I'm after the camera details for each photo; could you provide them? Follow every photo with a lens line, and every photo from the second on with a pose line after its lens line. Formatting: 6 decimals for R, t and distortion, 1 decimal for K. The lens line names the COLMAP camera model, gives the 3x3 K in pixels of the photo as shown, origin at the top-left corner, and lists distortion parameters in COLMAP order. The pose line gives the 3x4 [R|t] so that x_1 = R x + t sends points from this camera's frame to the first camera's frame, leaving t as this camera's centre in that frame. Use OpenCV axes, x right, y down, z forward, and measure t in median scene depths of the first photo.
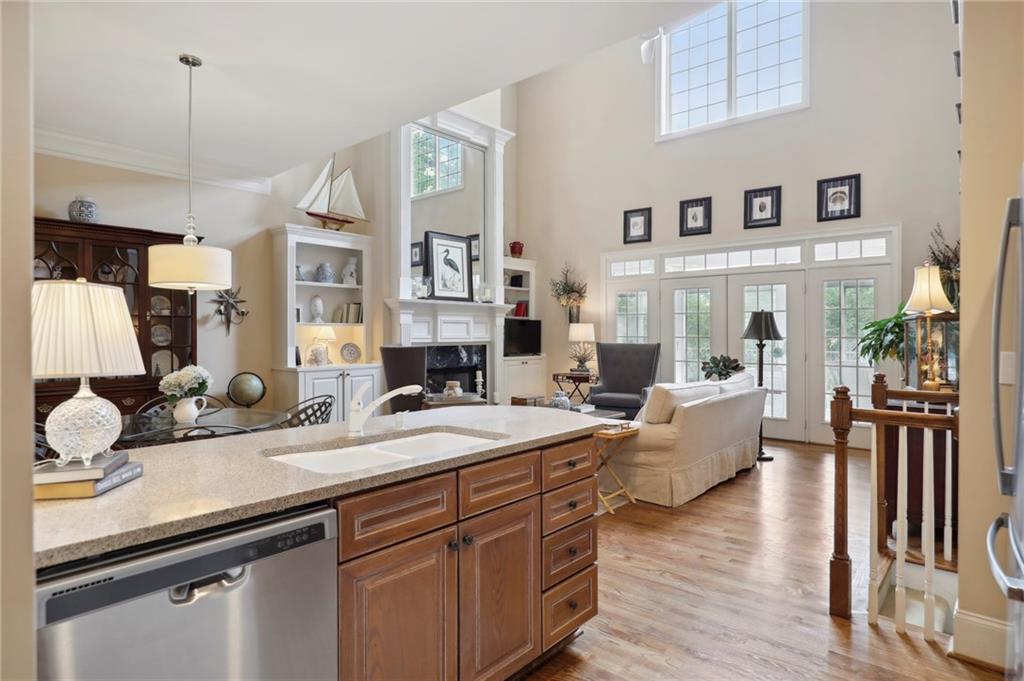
lens RADIAL K [[563.5, 0, 526.0], [0, 563.5, 321.4], [0, 0, 1]] dist [-0.011818, 0.001272]
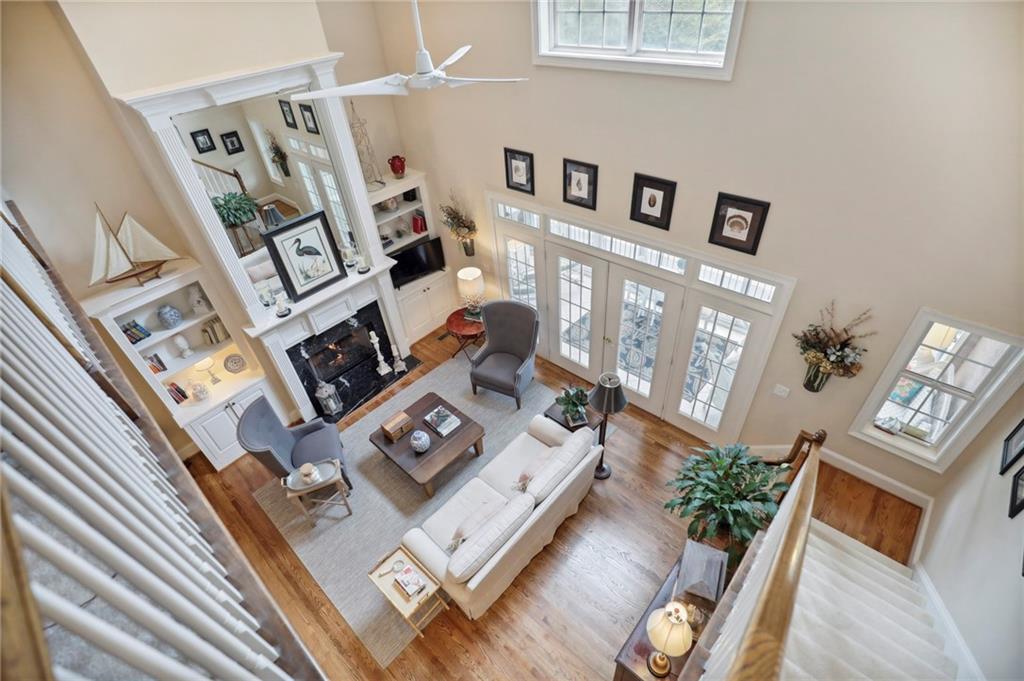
lens RADIAL K [[480.2, 0, 520.0], [0, 480.2, 341.8], [0, 0, 1]] dist [-0.031918, 0.003558]
pose [[0.997359, -0.033679, -0.064352, 0.268565], [0.067495, 0.757059, 0.649851, -0.496837], [0.026832, -0.652478, 0.757333, 0.354135]]
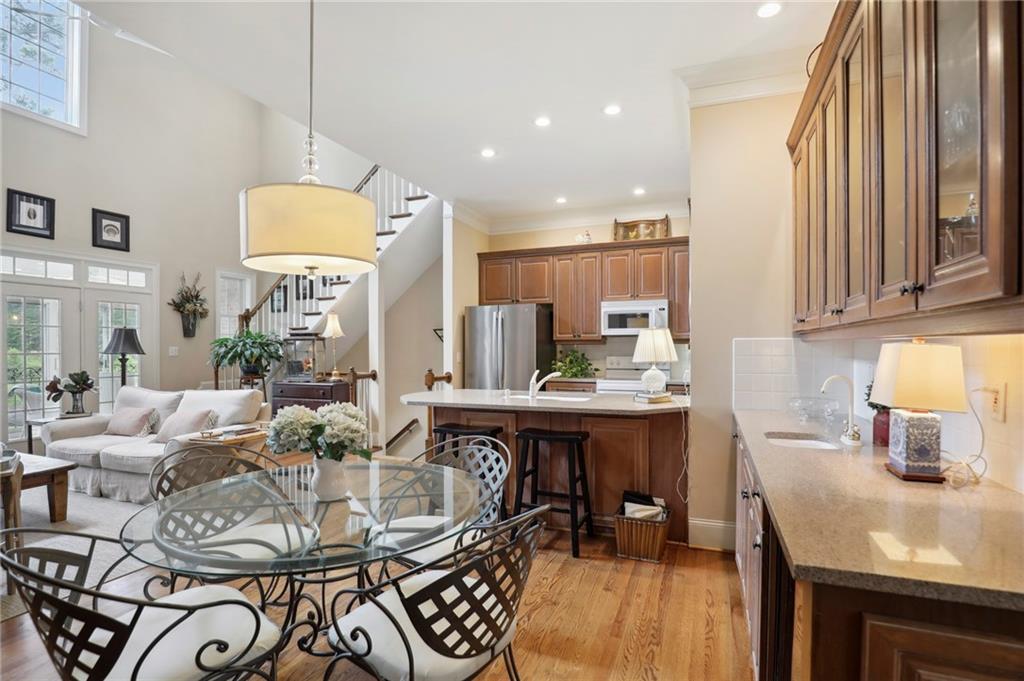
lens RADIAL K [[480.2, 0, 505.2], [0, 480.2, 349.3], [0, 0, 1]] dist [-0.031918, 0.003558]
pose [[-0.312870, -0.007987, 0.949762, -0.559979], [-0.012034, 0.999918, 0.004445, 0.009223], [-0.949720, -0.010038, -0.312940, 0.485419]]
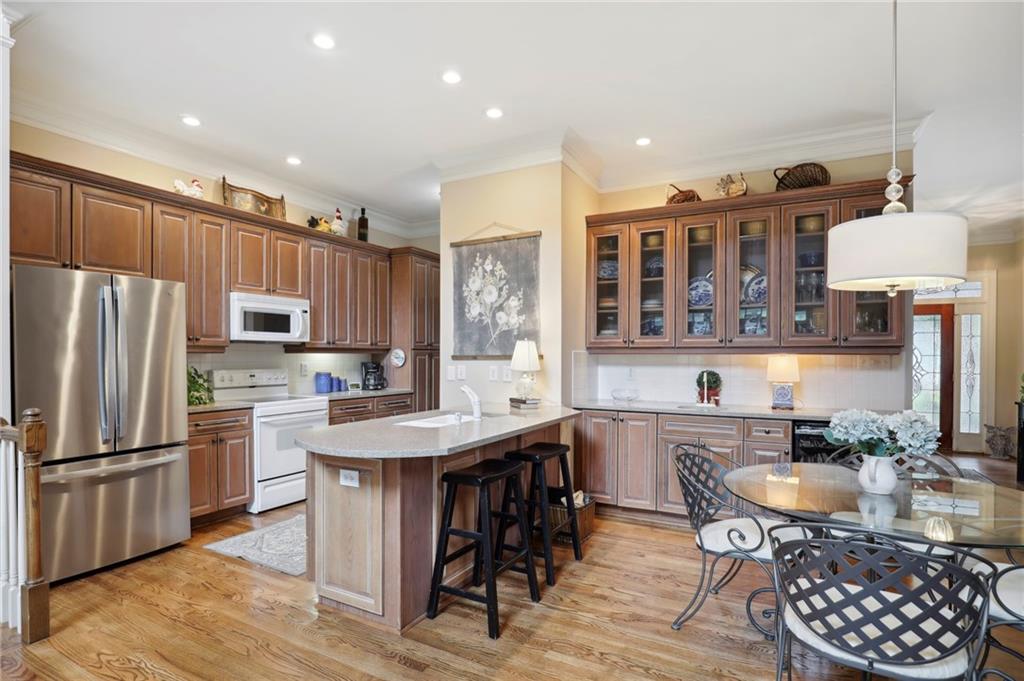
lens RADIAL K [[521.7, 0, 508.4], [0, 521.7, 359.6], [0, 0, 1]] dist [-0.024407, 0.002175]
pose [[-0.981031, -0.005490, -0.193776, -0.036548], [-0.003925, 0.999957, -0.008457, 0.014162], [0.193814, -0.007536, -0.981009, 0.742324]]
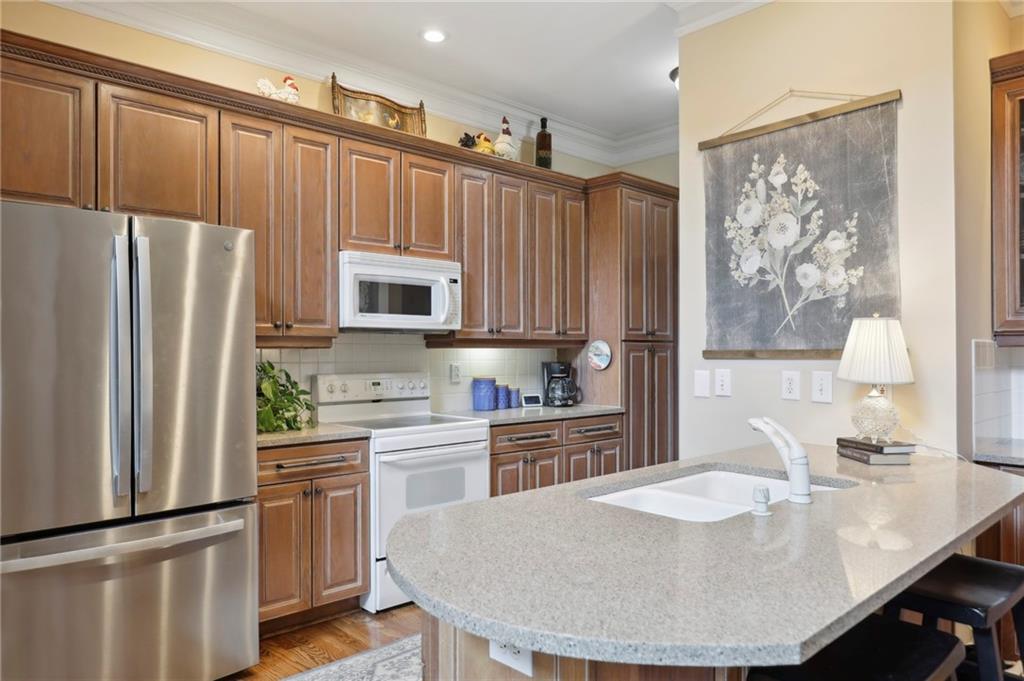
lens RADIAL K [[680.3, 0, 514.9], [0, 680.3, 348.8], [0, 0, 1]] dist [0.000509, -0.006319]
pose [[-0.992492, -0.002440, 0.122288, -0.023560], [-0.004765, 0.999813, -0.018725, 0.011735], [-0.122220, -0.019167, -0.992318, 0.560832]]
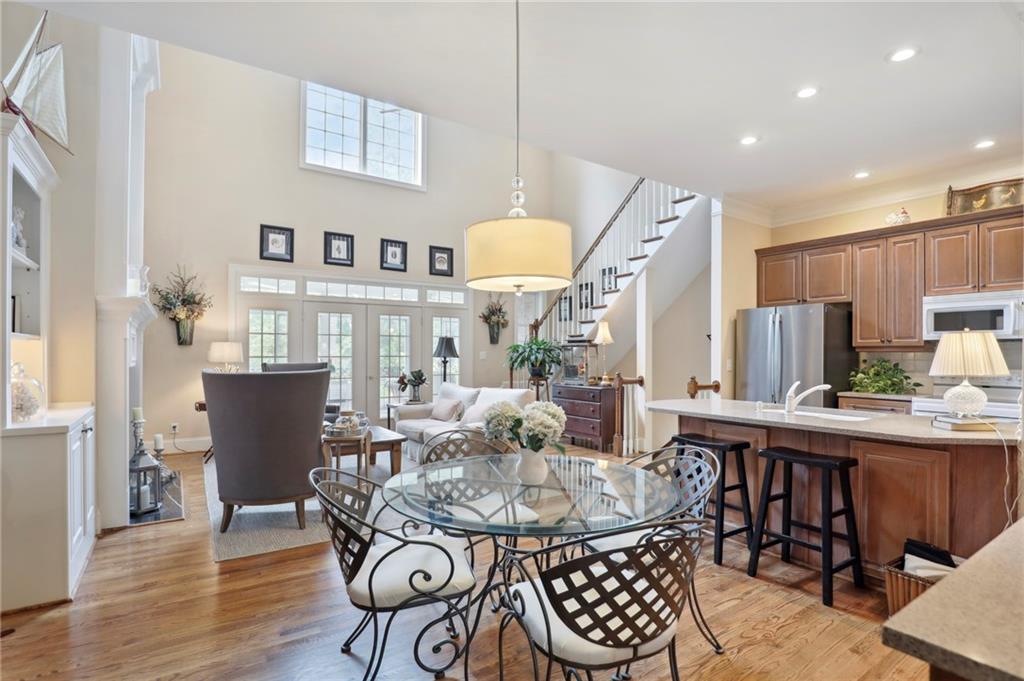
lens RADIAL K [[489.1, 0, 518.1], [0, 489.1, 352.4], [0, 0, 1]] dist [-0.030904, 0.004978]
pose [[0.258274, -0.002084, 0.966070, -0.582904], [-0.017491, 0.999824, 0.006833, 0.008045], [-0.965913, -0.018663, 0.258192, 0.426403]]
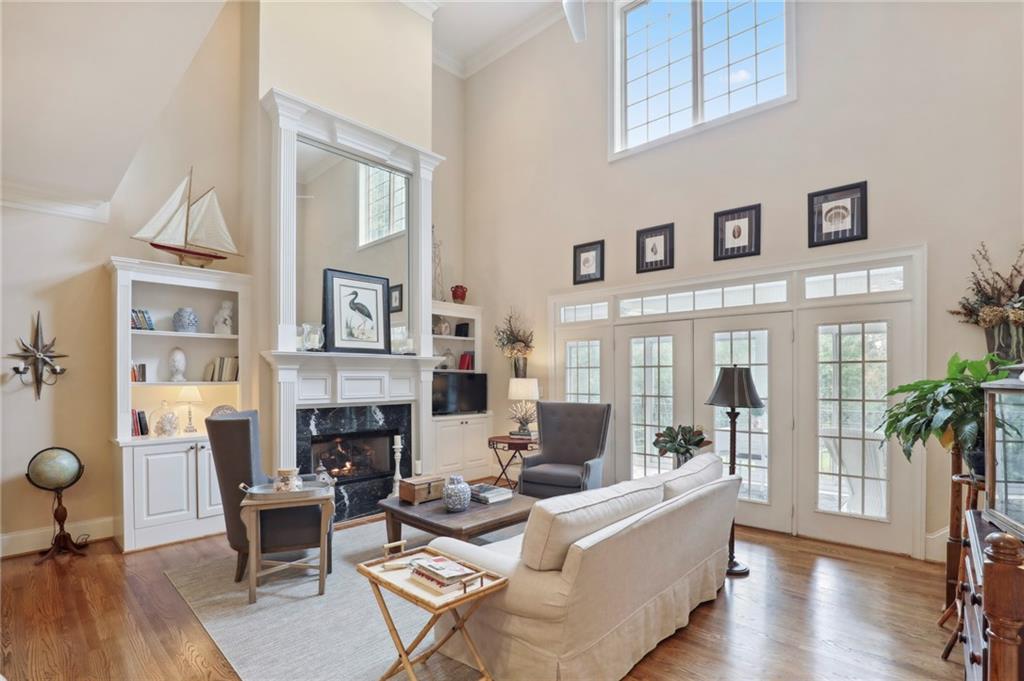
lens RADIAL K [[480.2, 0, 520.8], [0, 480.2, 372.1], [0, 0, 1]] dist [-0.031918, 0.003558]
pose [[0.999206, -0.003781, -0.039663, 0.141633], [0.004153, 0.999948, 0.009302, -0.014317], [0.039625, -0.009459, 0.999170, 0.315226]]
